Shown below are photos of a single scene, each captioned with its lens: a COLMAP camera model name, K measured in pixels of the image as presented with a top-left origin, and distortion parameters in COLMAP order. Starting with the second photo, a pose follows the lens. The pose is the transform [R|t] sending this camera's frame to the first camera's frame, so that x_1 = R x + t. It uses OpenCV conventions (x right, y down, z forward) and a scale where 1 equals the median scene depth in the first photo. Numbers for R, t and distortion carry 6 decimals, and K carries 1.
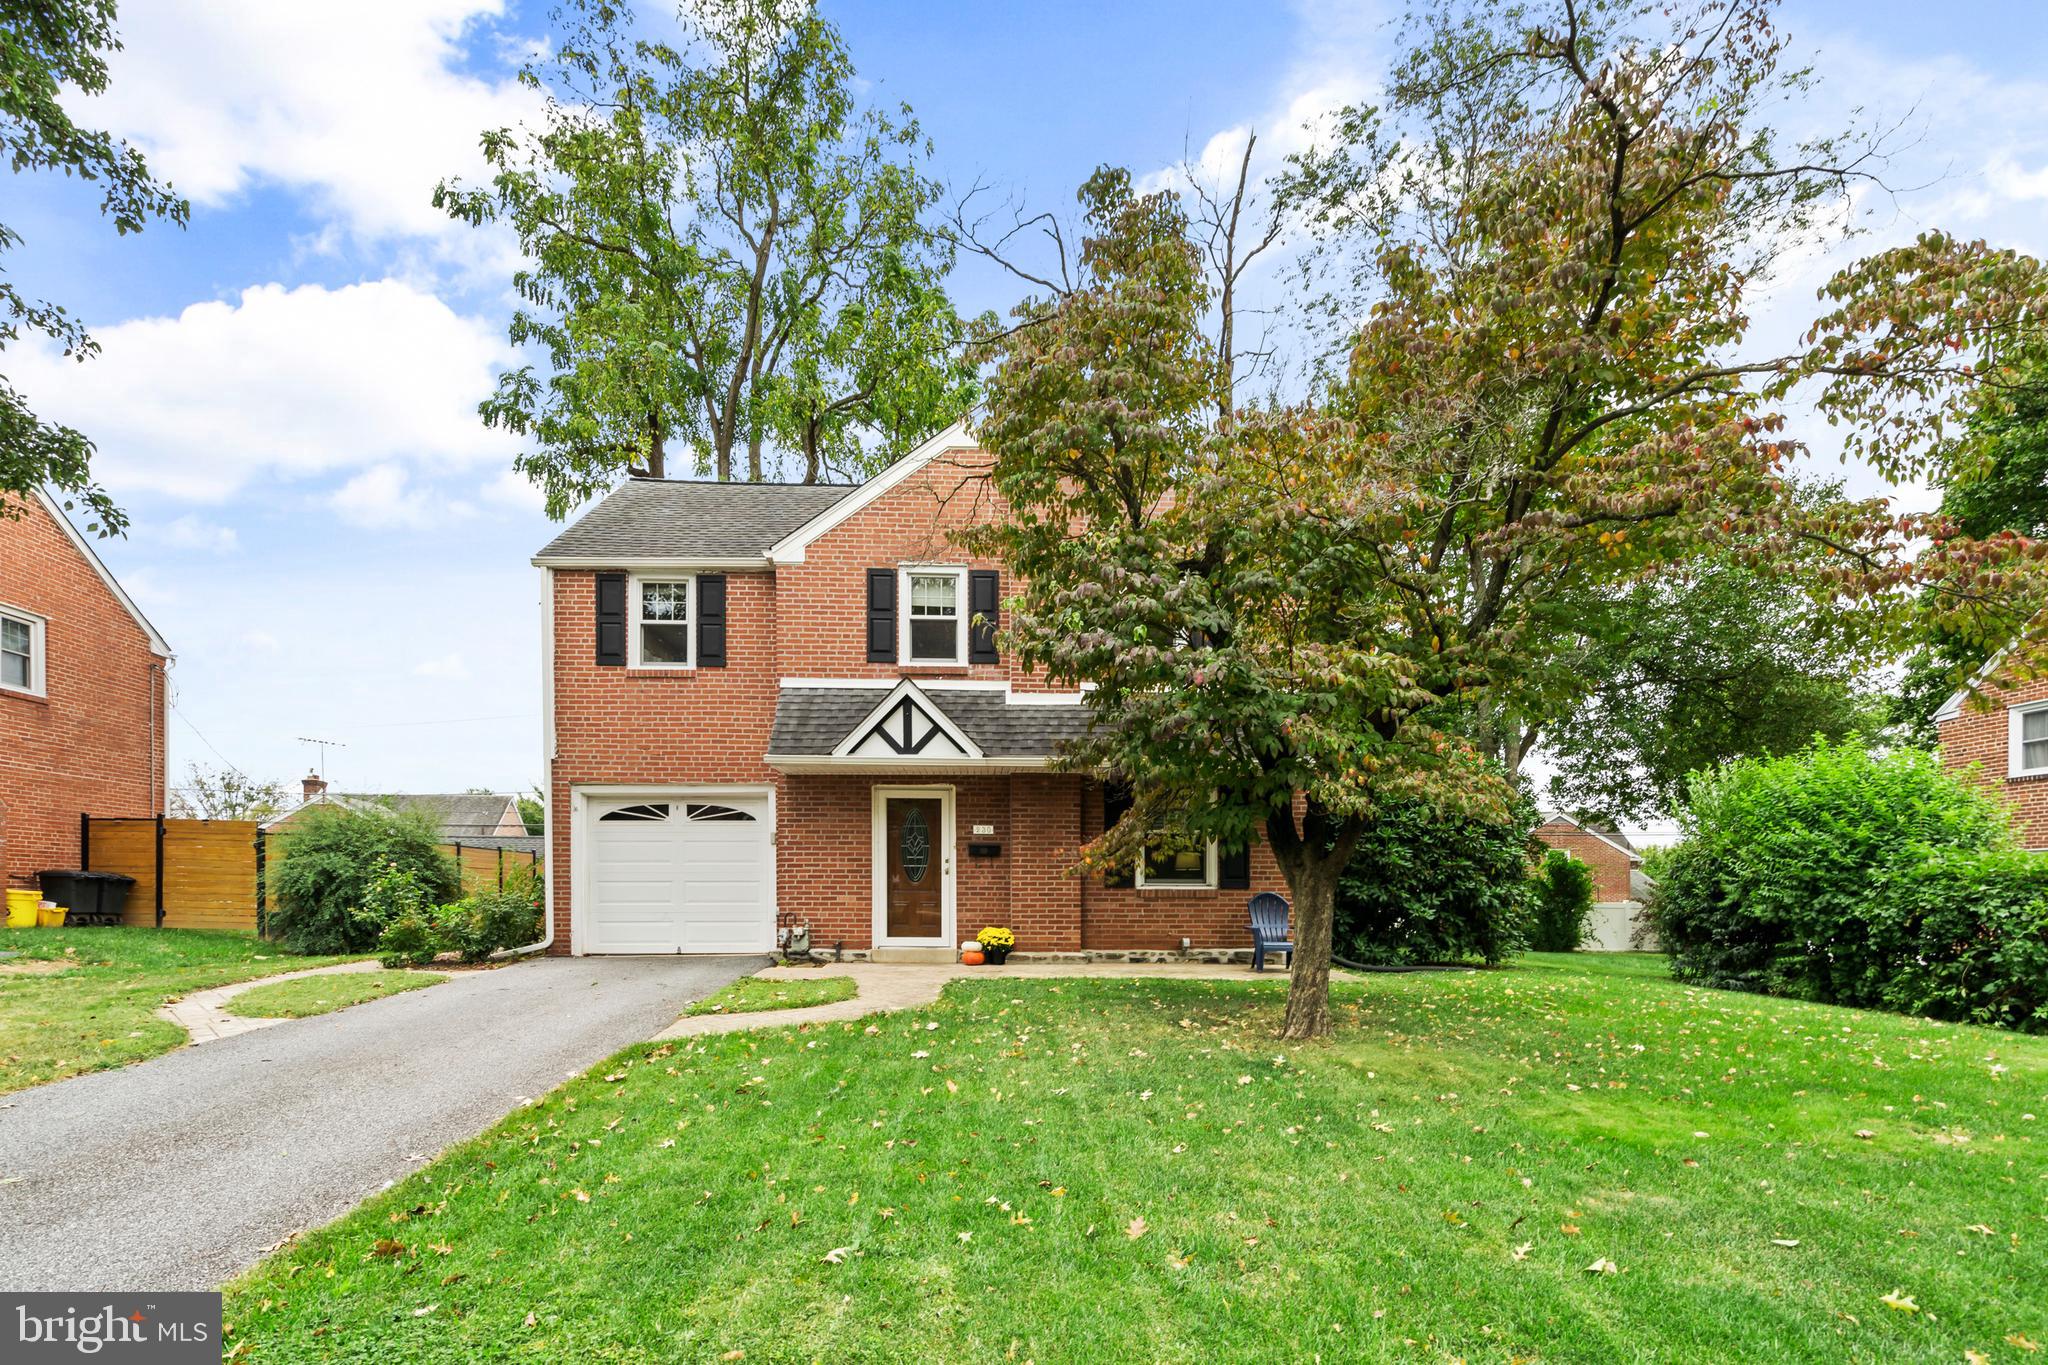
lens RADIAL K [[926.9, 0, 1024.2], [0, 926.9, 772.9], [0, 0, 1]] dist [0.000457, 0.000046]
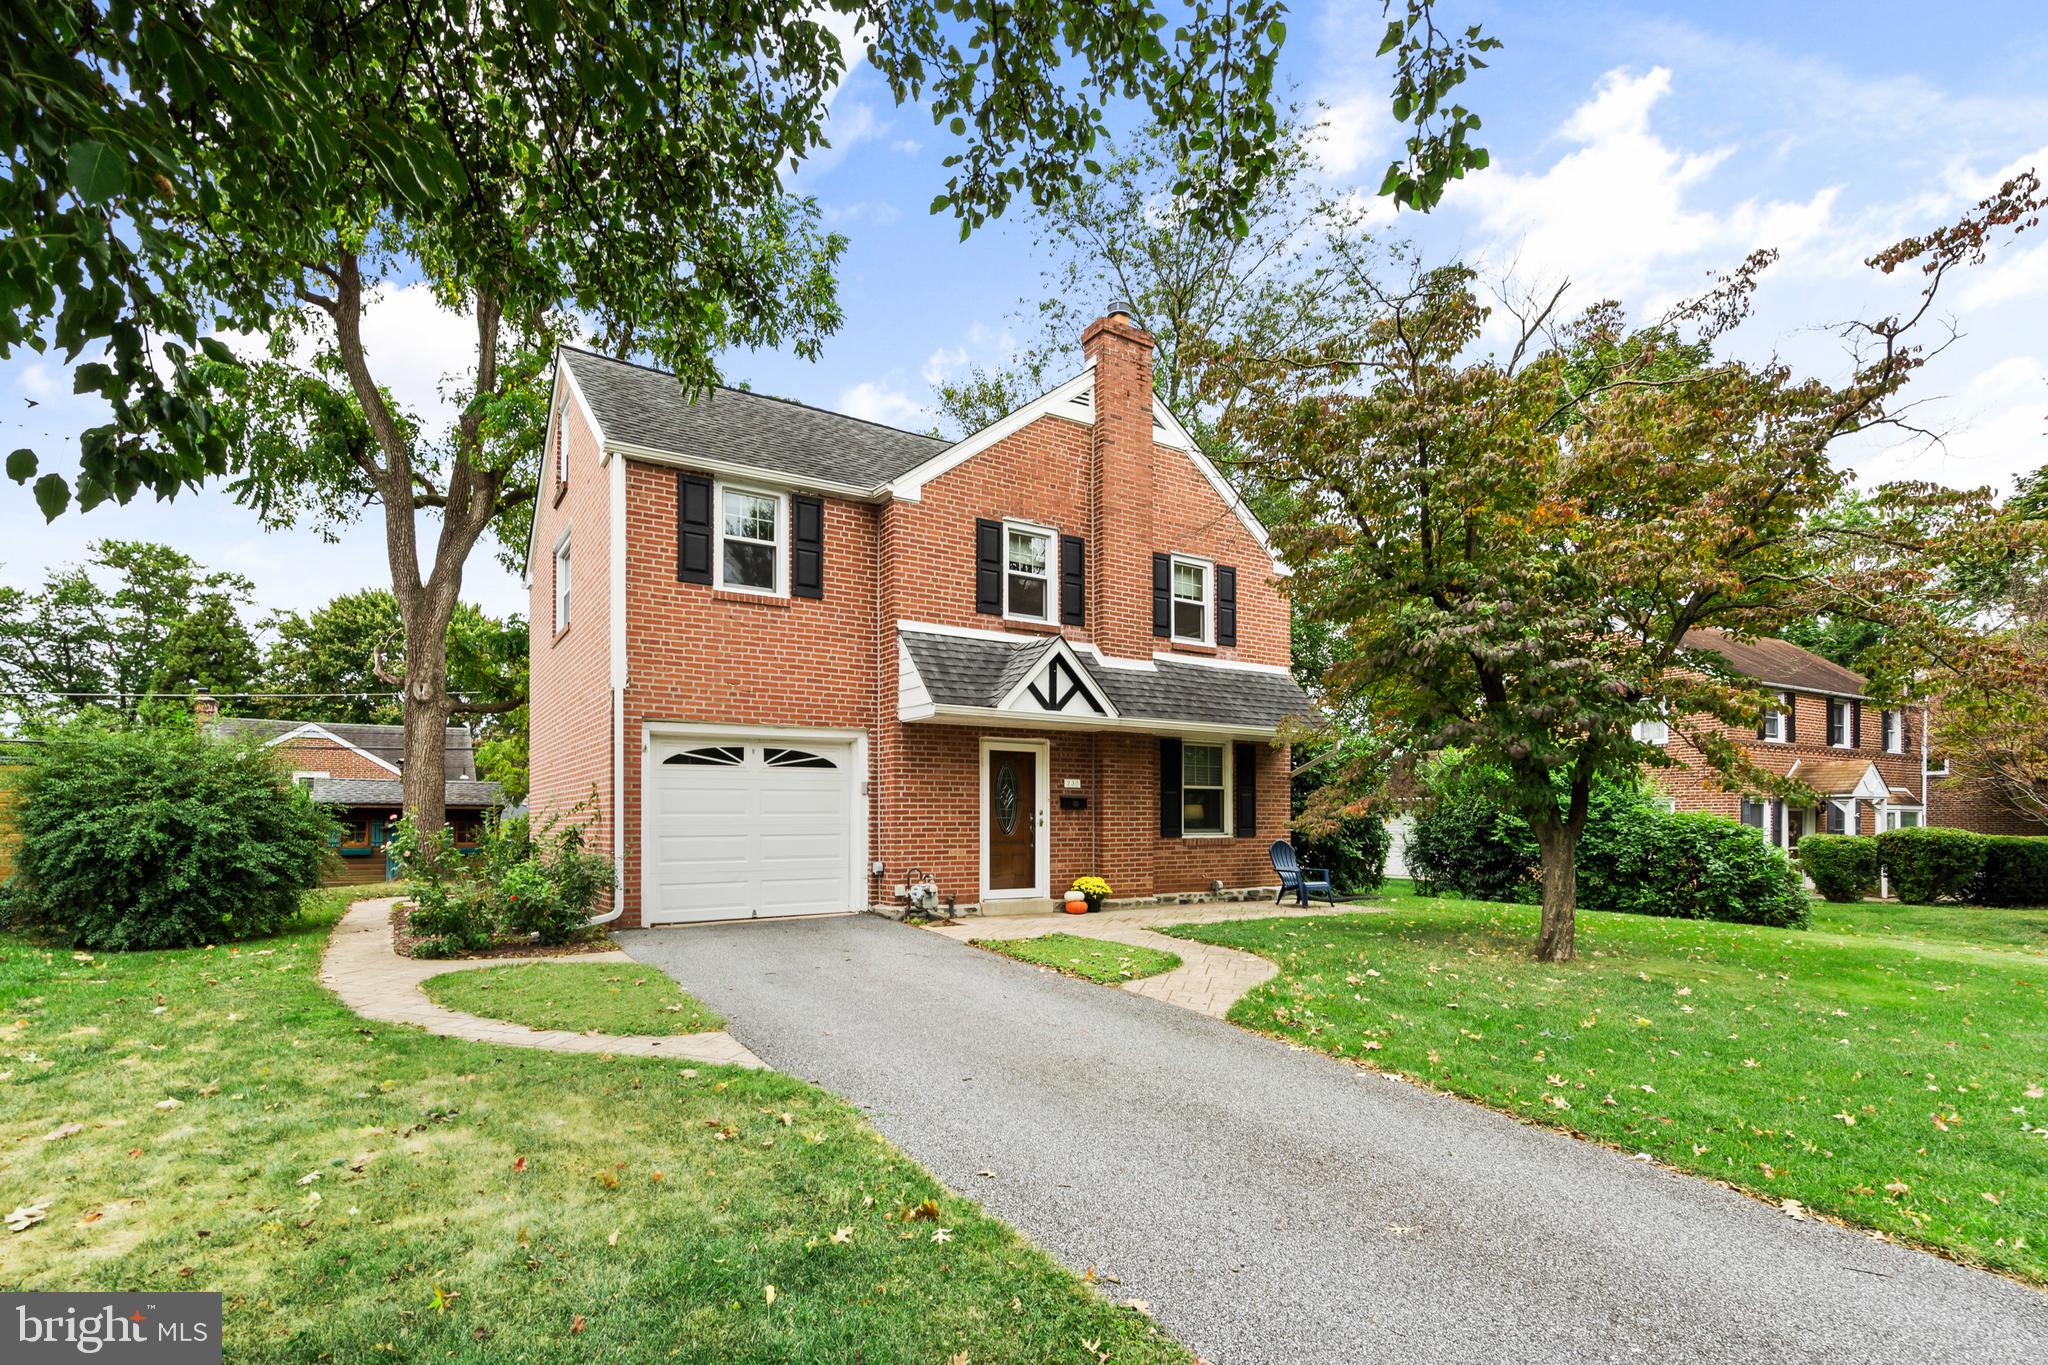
lens RADIAL K [[931.9, 0, 1031.2], [0, 931.9, 688.1], [0, 0, 1]] dist [-0.000905, -0.000044]
pose [[0.870695, 0.066638, 0.487287, -0.597331], [-0.056783, 0.997773, -0.034988, -0.006886], [-0.488534, 0.002794, 0.872540, 0.100561]]
